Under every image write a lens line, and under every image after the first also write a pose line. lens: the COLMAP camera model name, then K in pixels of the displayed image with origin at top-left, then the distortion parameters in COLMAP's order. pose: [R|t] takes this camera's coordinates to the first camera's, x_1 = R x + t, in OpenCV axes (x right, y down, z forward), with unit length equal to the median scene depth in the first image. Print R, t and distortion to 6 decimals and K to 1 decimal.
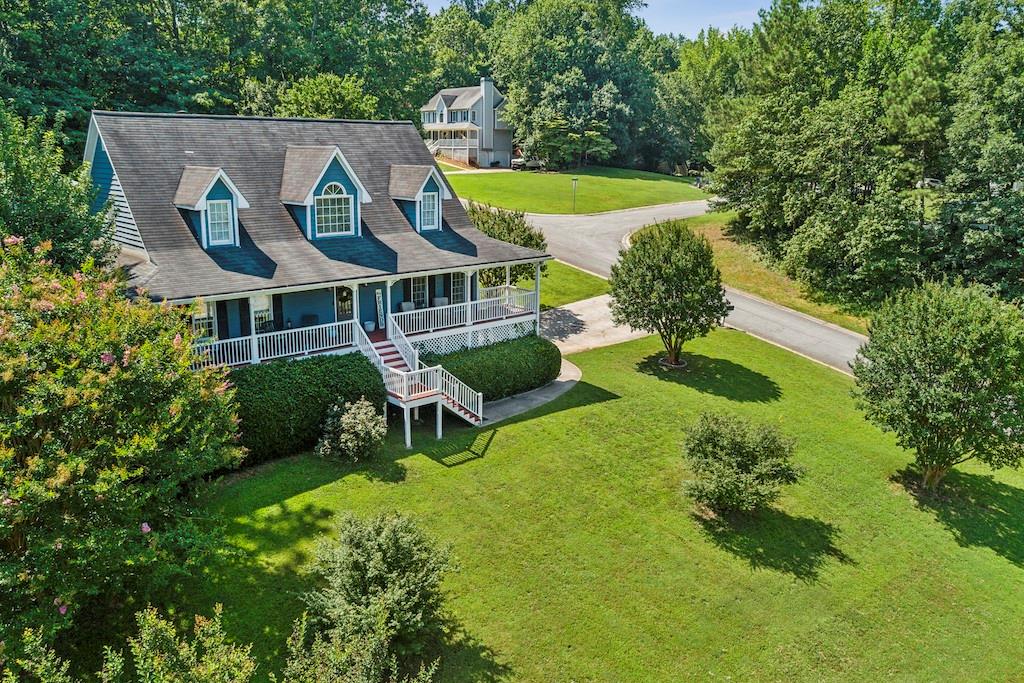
lens RADIAL K [[777.4, 0, 512.0], [0, 777.4, 341.5], [0, 0, 1]] dist [-0.004647, -0.000773]
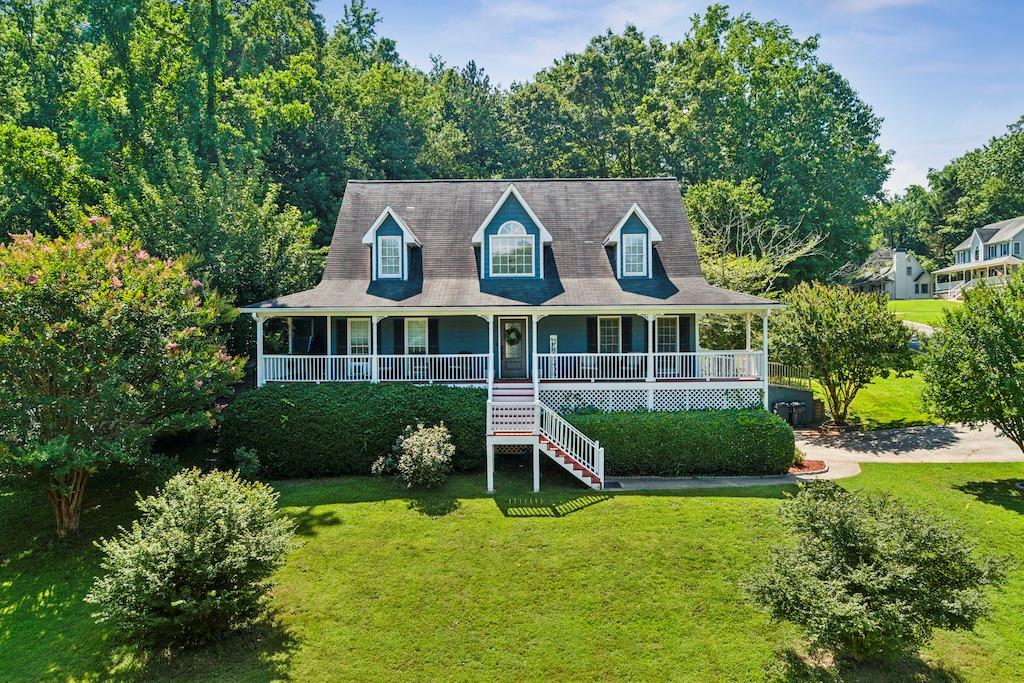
lens RADIAL K [[769.5, 0, 508.9], [0, 769.5, 369.5], [0, 0, 1]] dist [-0.038296, 0.001249]
pose [[0.730446, 0.009226, -0.682908, 0.429440], [-0.144796, 0.979270, -0.141646, 0.113528], [0.667445, 0.202347, 0.716640, 0.358943]]
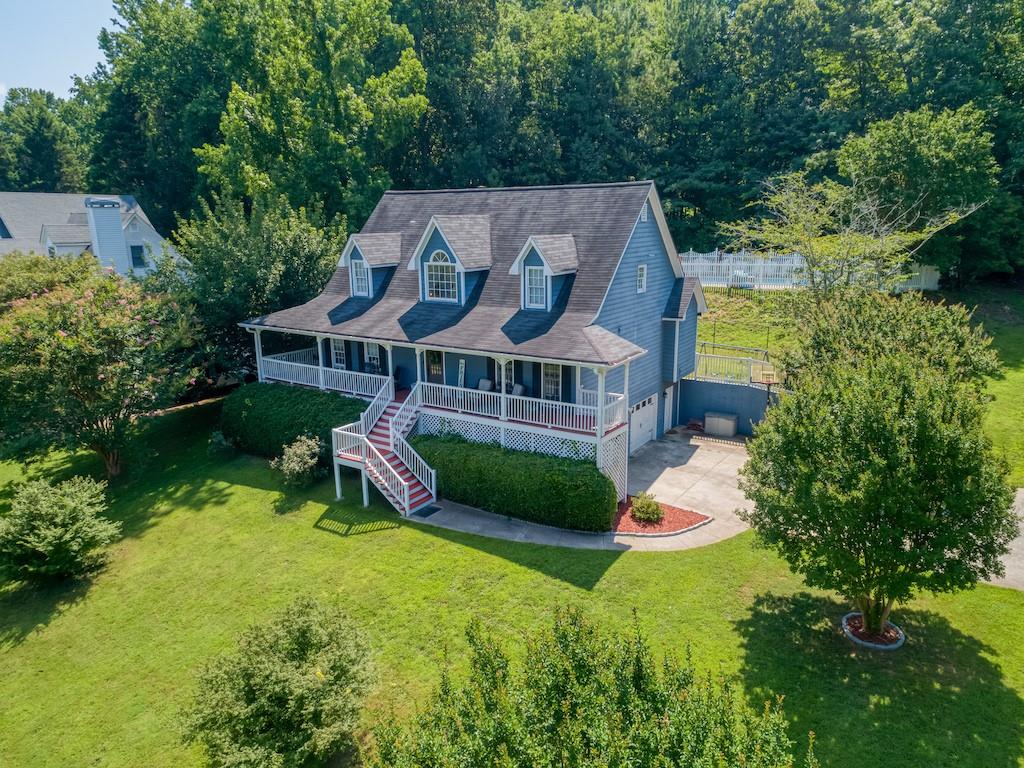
lens RADIAL K [[697.9, 0, 517.6], [0, 697.9, 413.0], [0, 0, 1]] dist [0.059658, -0.001264]
pose [[0.255978, 0.244676, -0.935205, 0.756430], [-0.219450, 0.956888, 0.190283, -0.201992], [0.941444, 0.156522, 0.298636, 0.868952]]
